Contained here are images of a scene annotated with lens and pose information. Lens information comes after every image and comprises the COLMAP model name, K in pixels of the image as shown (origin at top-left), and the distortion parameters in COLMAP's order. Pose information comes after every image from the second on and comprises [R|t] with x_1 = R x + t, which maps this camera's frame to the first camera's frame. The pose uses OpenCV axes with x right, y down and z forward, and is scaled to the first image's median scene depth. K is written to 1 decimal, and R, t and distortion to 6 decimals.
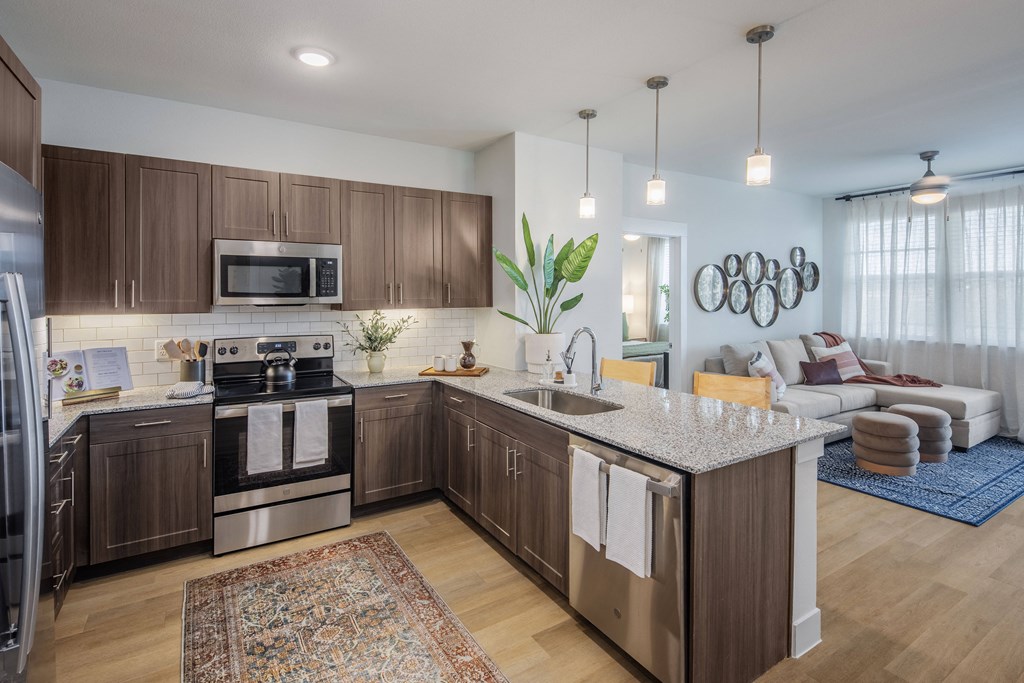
lens RADIAL K [[501.0, 0, 513.6], [0, 501.0, 301.6], [0, 0, 1]] dist [-0.001301, -0.000594]
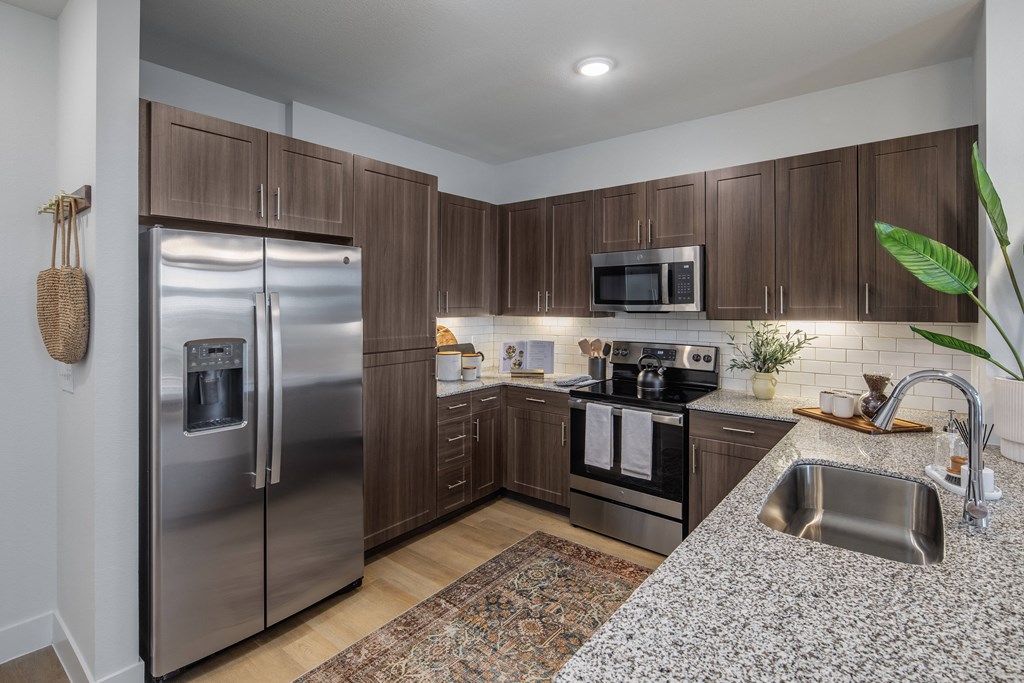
lens RADIAL K [[501.0, 0, 513.6], [0, 501.0, 301.6], [0, 0, 1]] dist [-0.001301, -0.000594]
pose [[0.322618, -0.002426, -0.946526, 0.453403], [-0.009413, 0.999939, -0.005772, -0.006898], [0.946482, 0.010772, 0.322575, 0.462751]]
